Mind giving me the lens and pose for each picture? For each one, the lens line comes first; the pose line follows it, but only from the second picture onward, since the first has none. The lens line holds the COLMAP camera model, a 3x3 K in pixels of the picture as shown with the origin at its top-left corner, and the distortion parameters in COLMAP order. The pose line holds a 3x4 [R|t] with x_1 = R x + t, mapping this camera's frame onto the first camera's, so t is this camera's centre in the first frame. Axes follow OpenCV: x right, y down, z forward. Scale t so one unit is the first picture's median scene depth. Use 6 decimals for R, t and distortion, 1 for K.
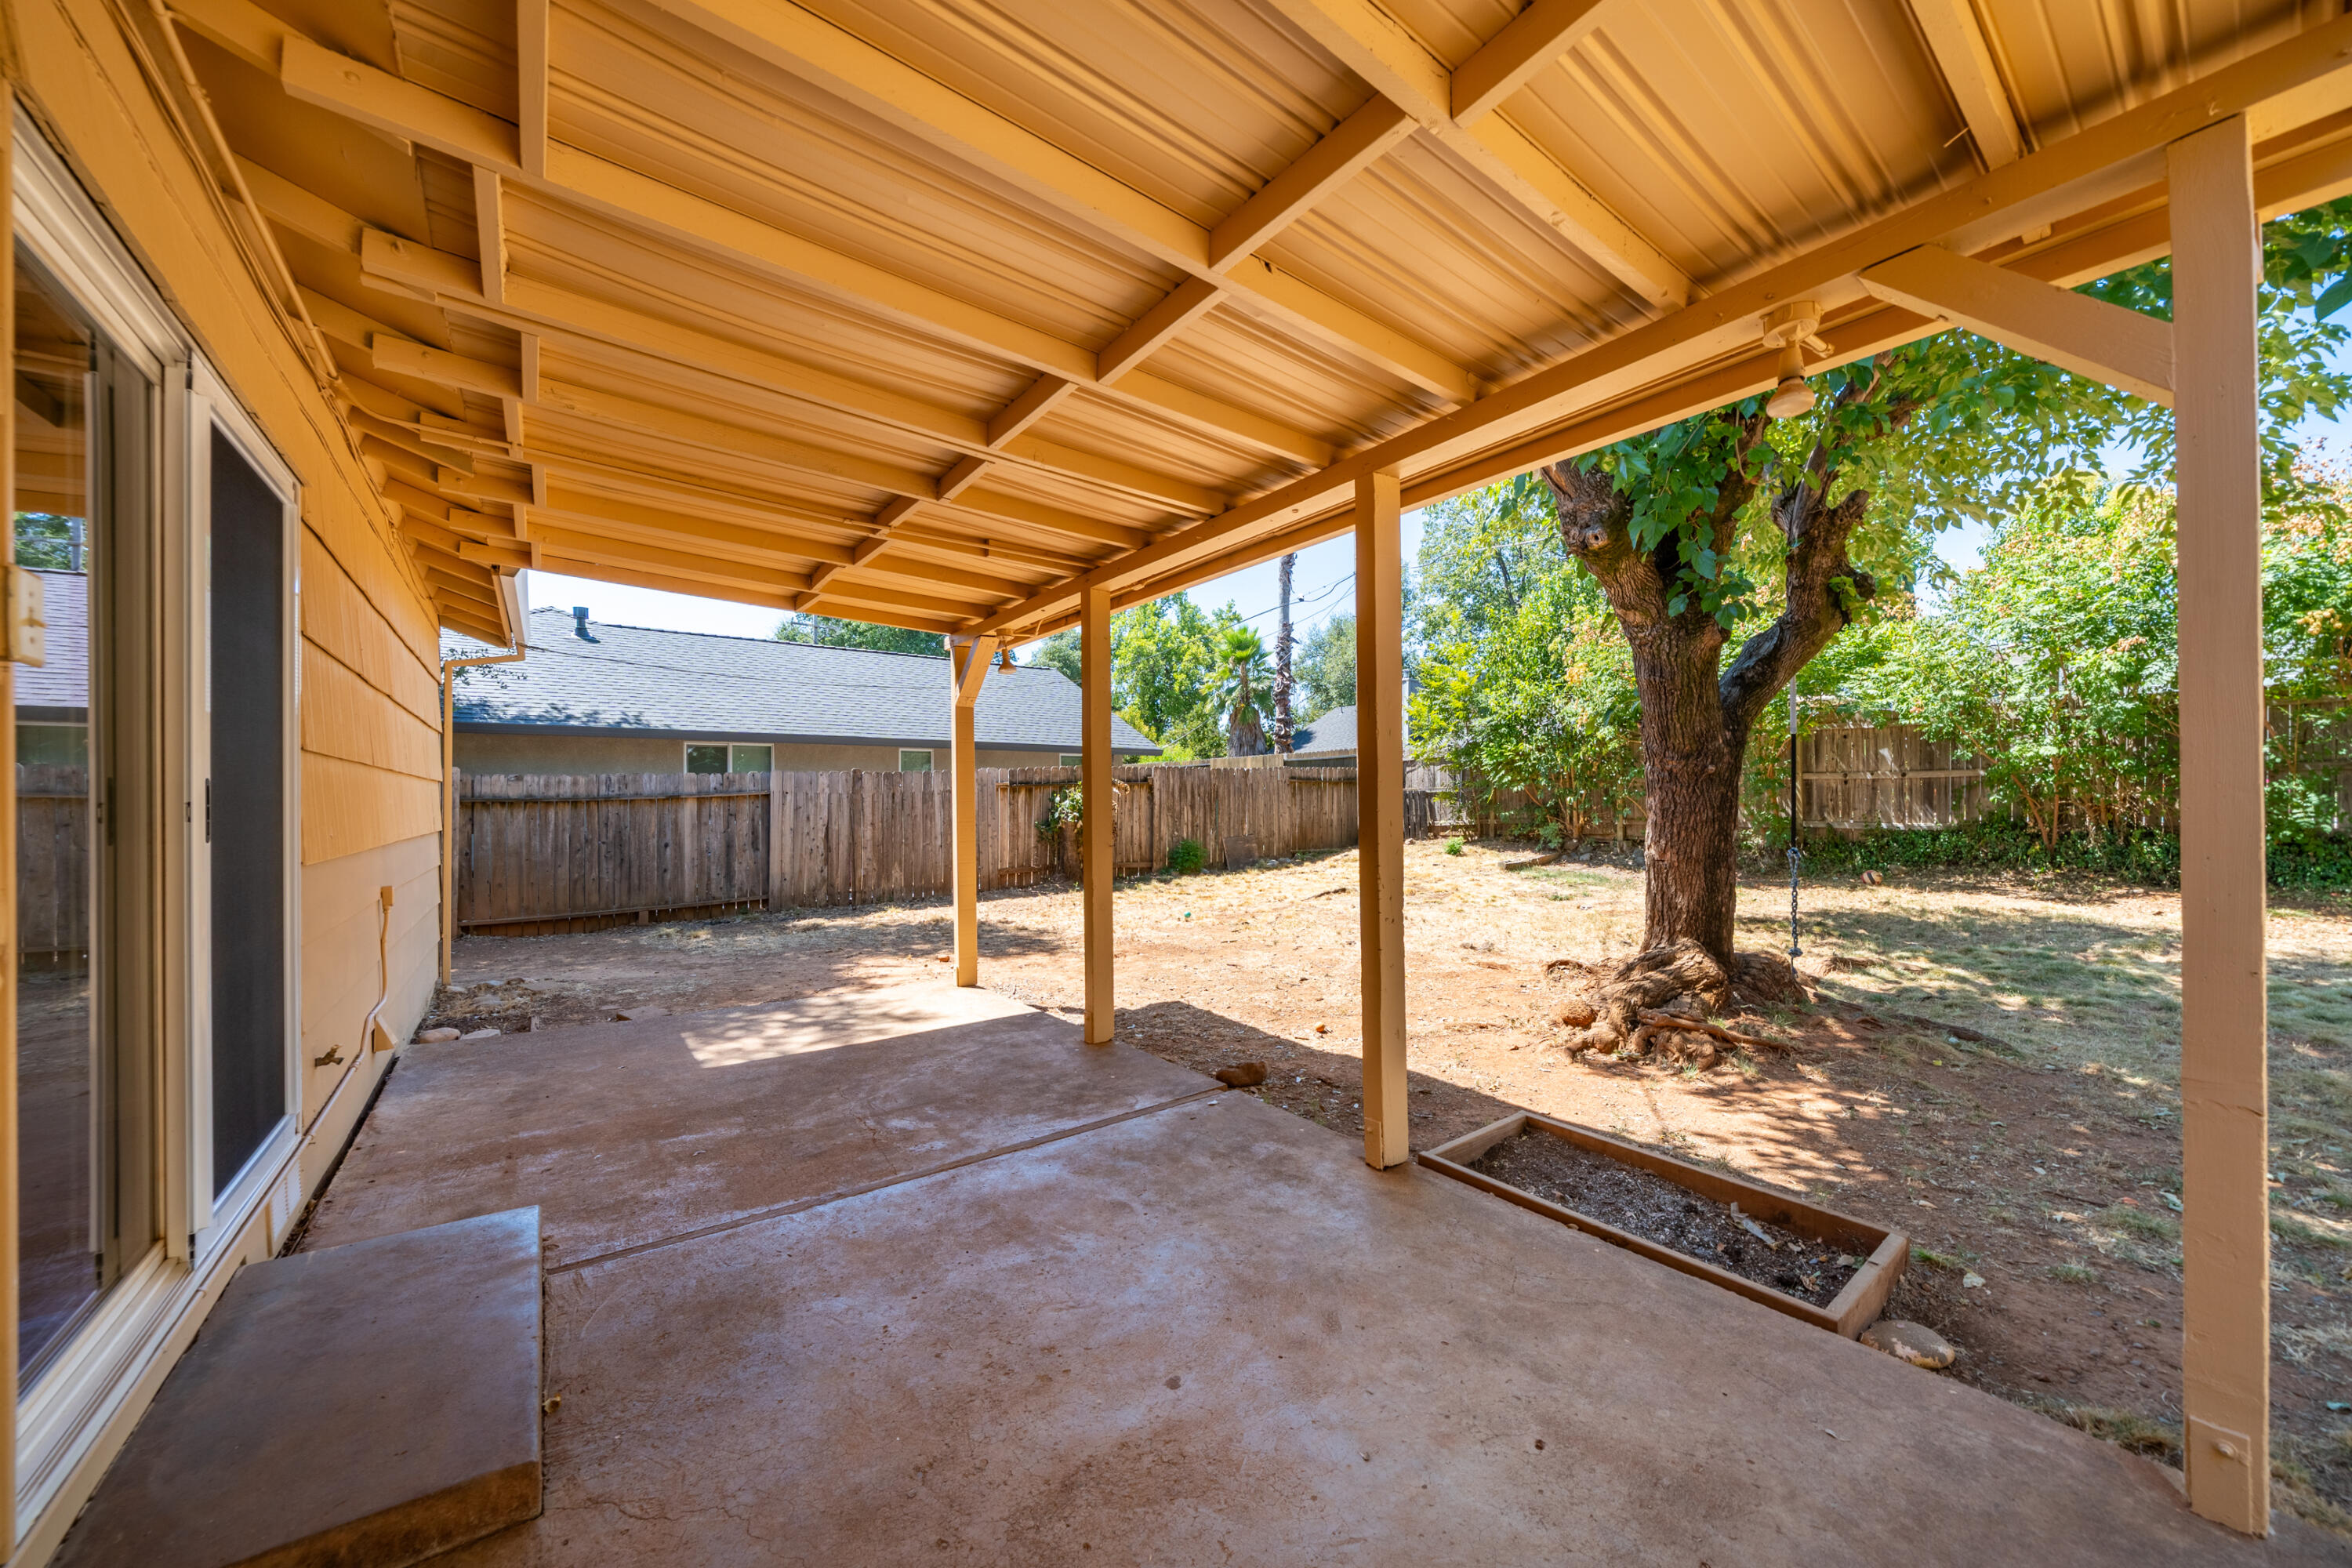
lens RADIAL K [[838.2, 0, 1162.9], [0, 838.2, 798.3], [0, 0, 1]] dist [-0.005359, -0.000053]
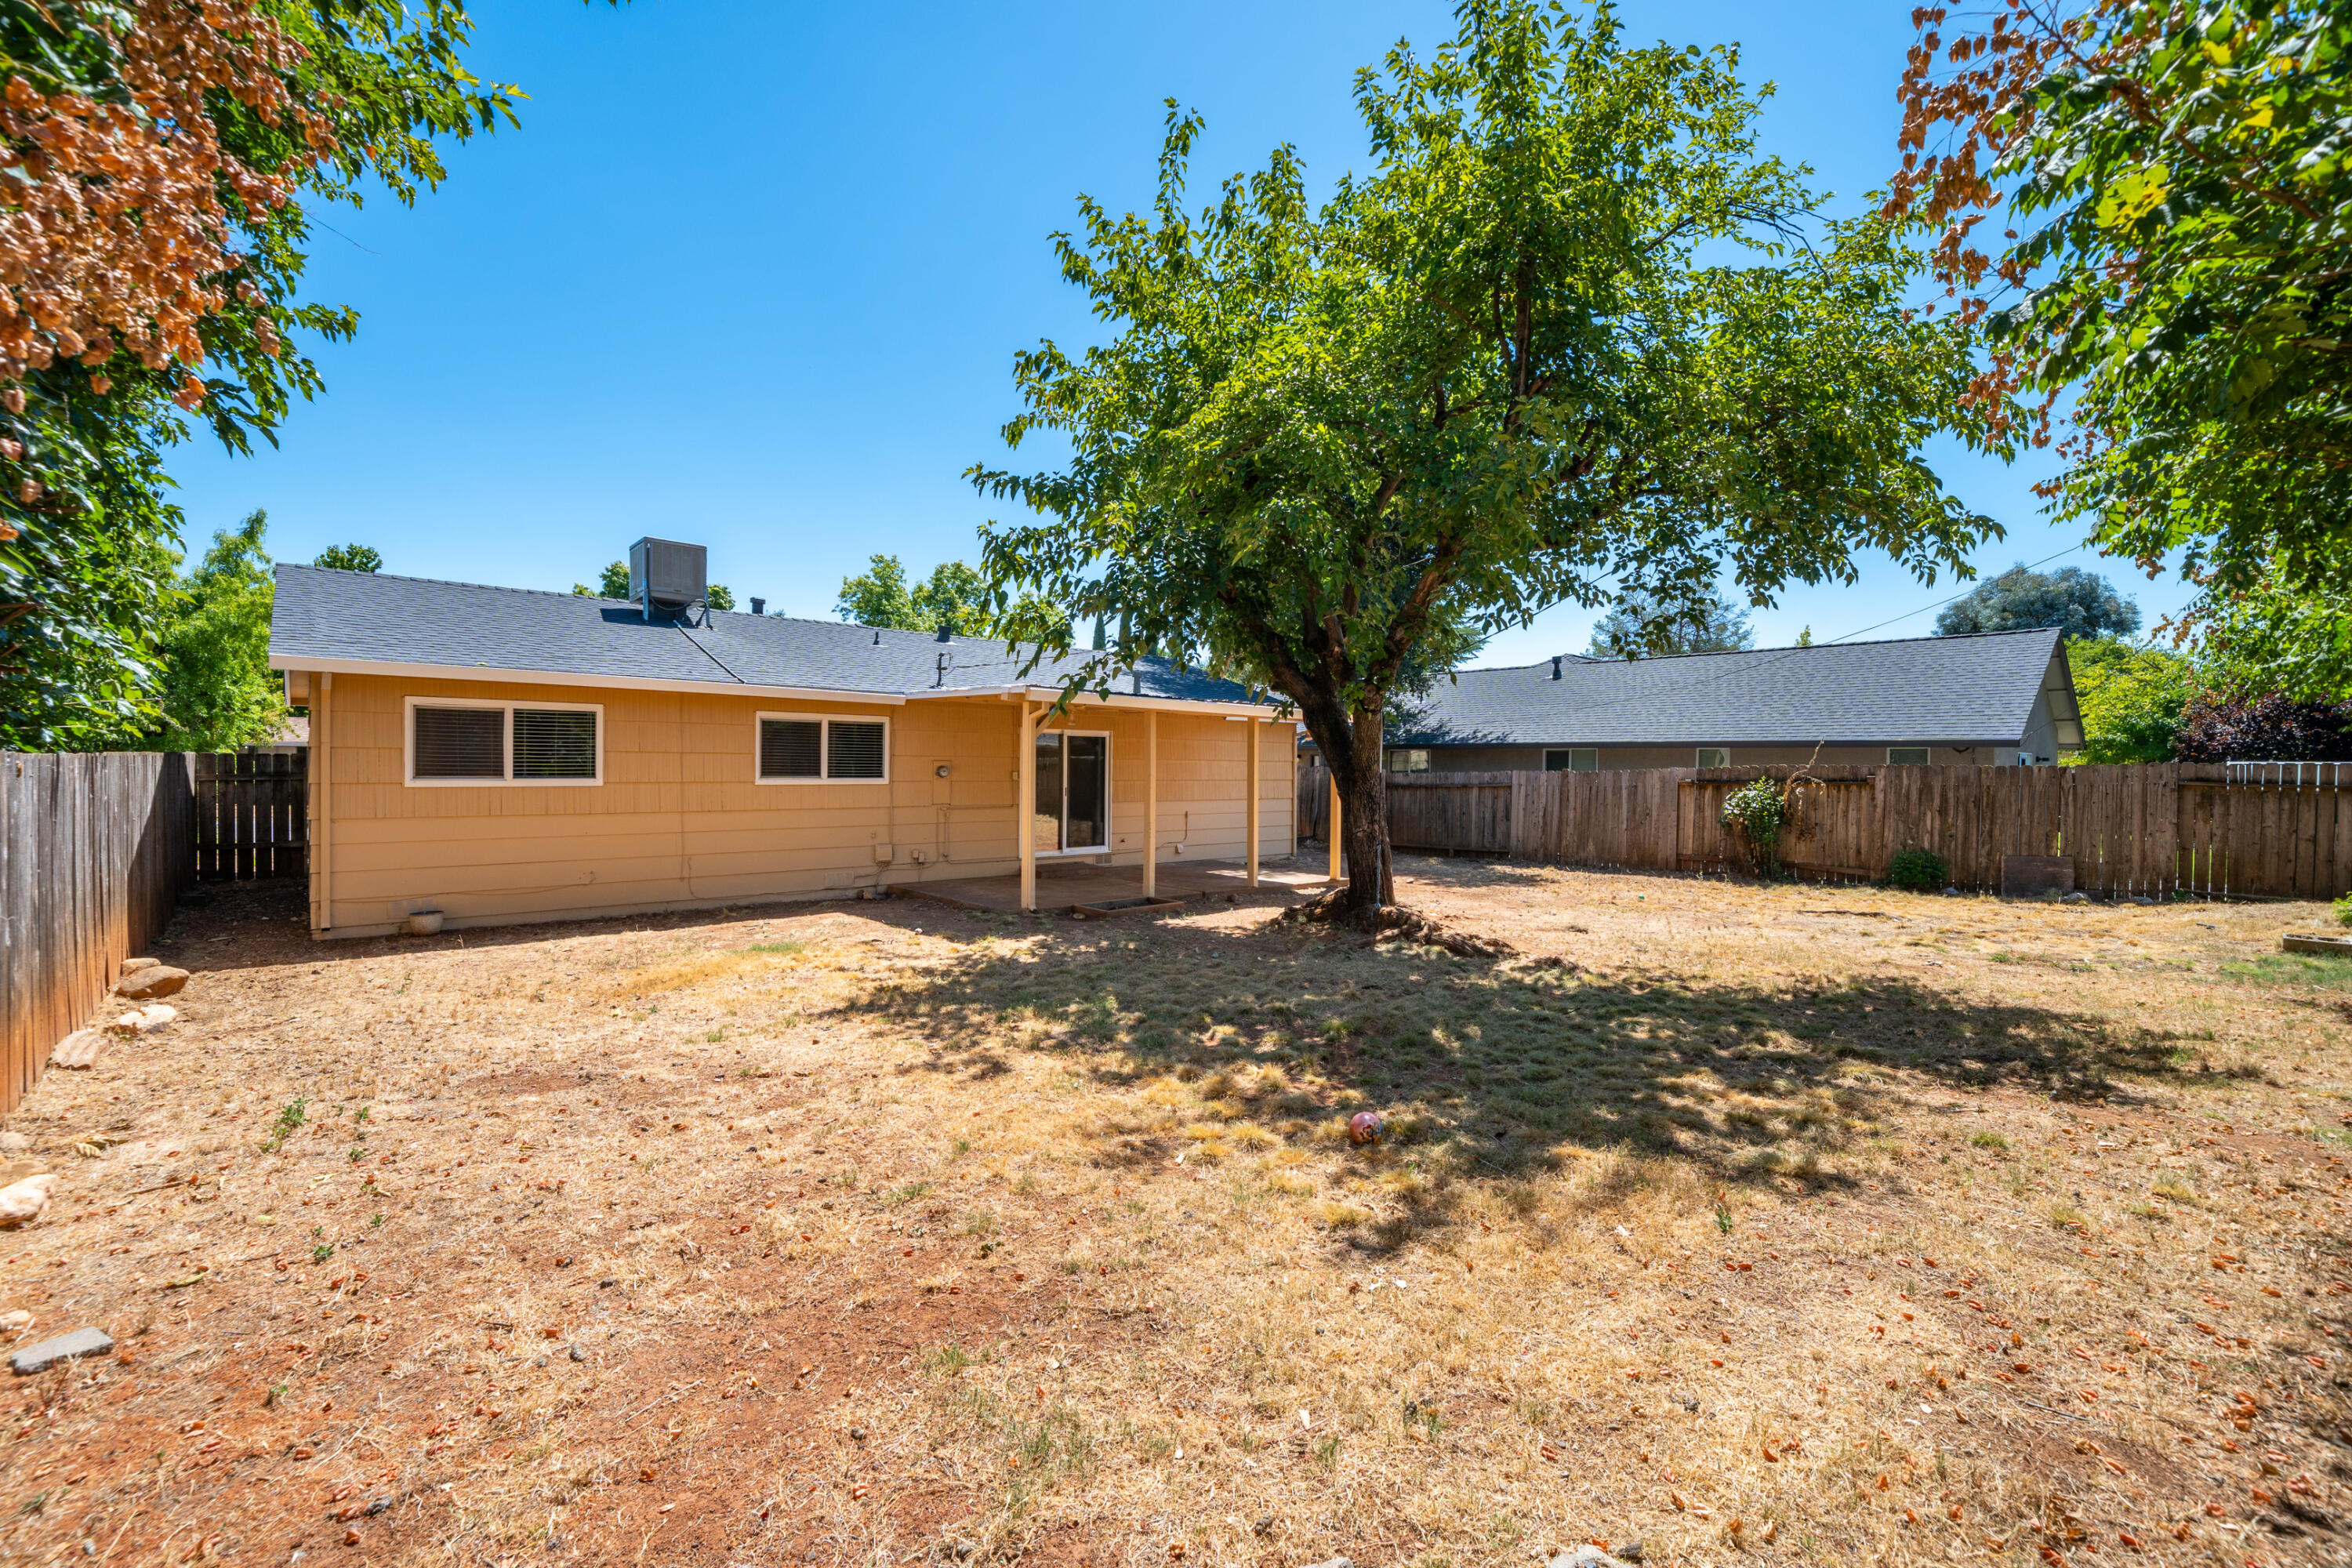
lens RADIAL K [[962.5, 0, 1198.4], [0, 962.5, 774.8], [0, 0, 1]] dist [-0.000483, 0.000083]
pose [[0.099281, 0.017164, -0.994911, 1.435535], [-0.010021, 0.999818, 0.016248, -0.055402], [0.995009, 0.008357, 0.099435, 0.257533]]
